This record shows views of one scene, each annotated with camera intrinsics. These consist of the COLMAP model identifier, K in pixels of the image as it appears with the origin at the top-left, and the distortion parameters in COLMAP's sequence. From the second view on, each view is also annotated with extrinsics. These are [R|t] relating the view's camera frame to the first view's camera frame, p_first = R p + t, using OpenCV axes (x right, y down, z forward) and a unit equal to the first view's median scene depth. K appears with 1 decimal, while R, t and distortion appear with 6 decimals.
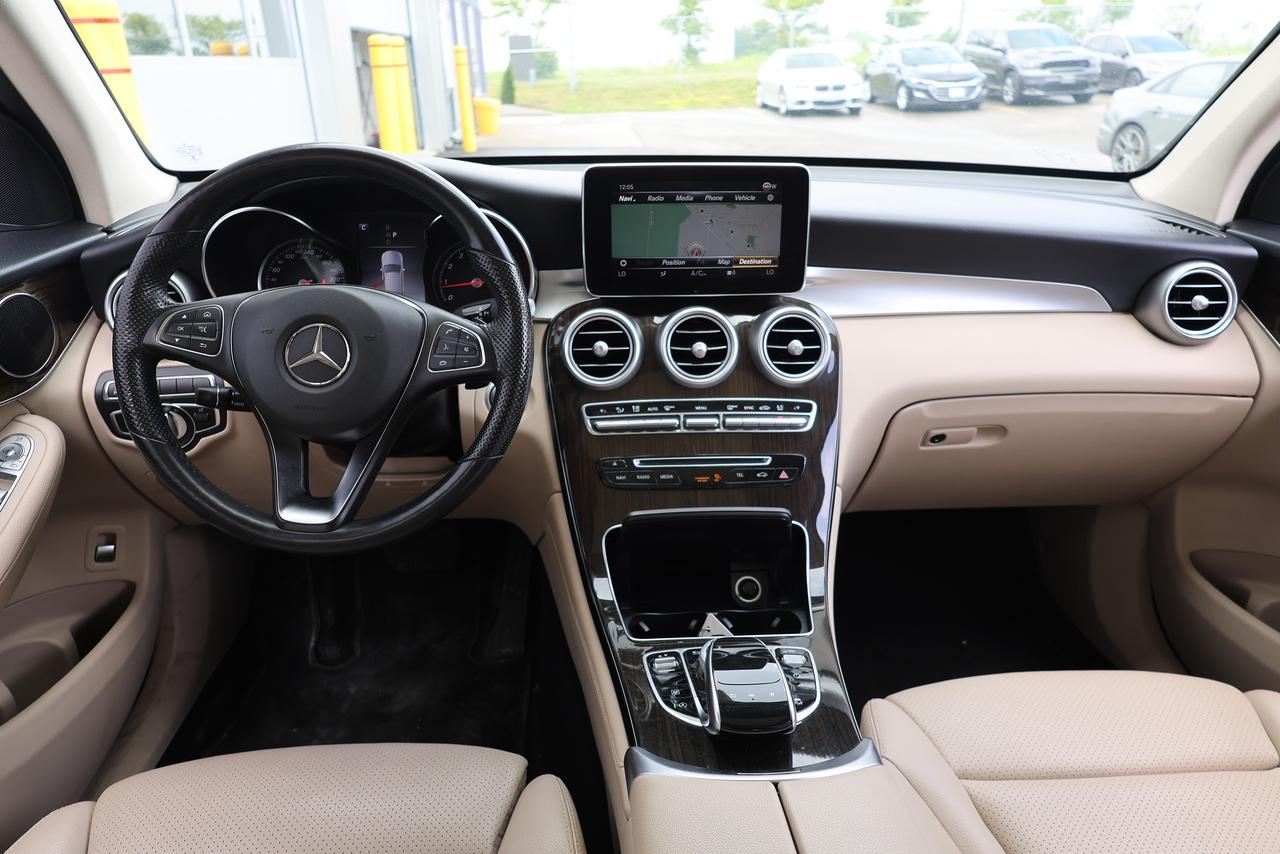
lens RADIAL K [[880.5, 0, 637.6], [0, 880.5, 410.9], [0, 0, 1]] dist [-0.002396, -0.004568]
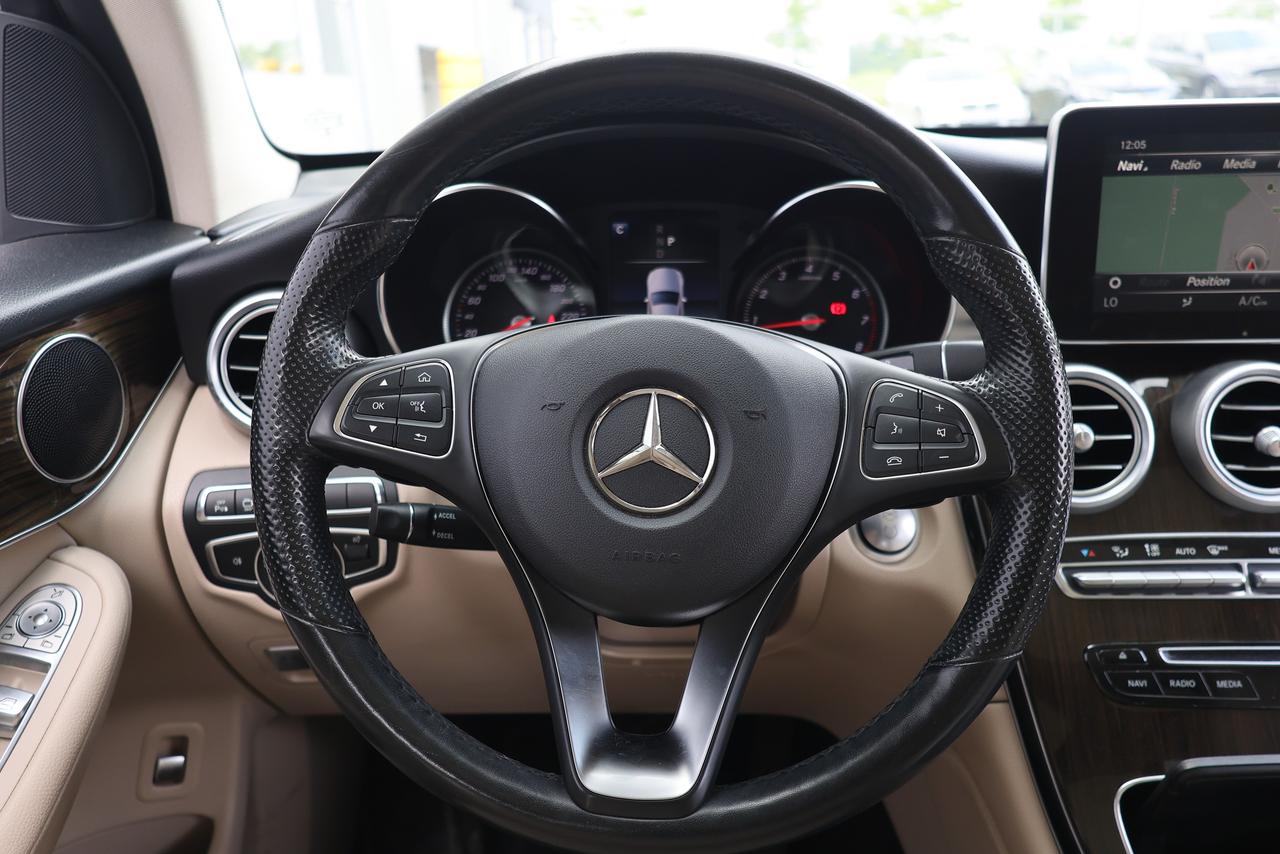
lens RADIAL K [[1070.8, 0, 638.5], [0, 1070.8, 403.7], [0, 0, 1]] dist [-0.001880, 0.013764]
pose [[0.996571, 0.004652, -0.082617, -0.259981], [-0.012021, 0.995966, -0.088927, -0.029435], [0.081870, 0.089615, 0.992606, 0.318837]]
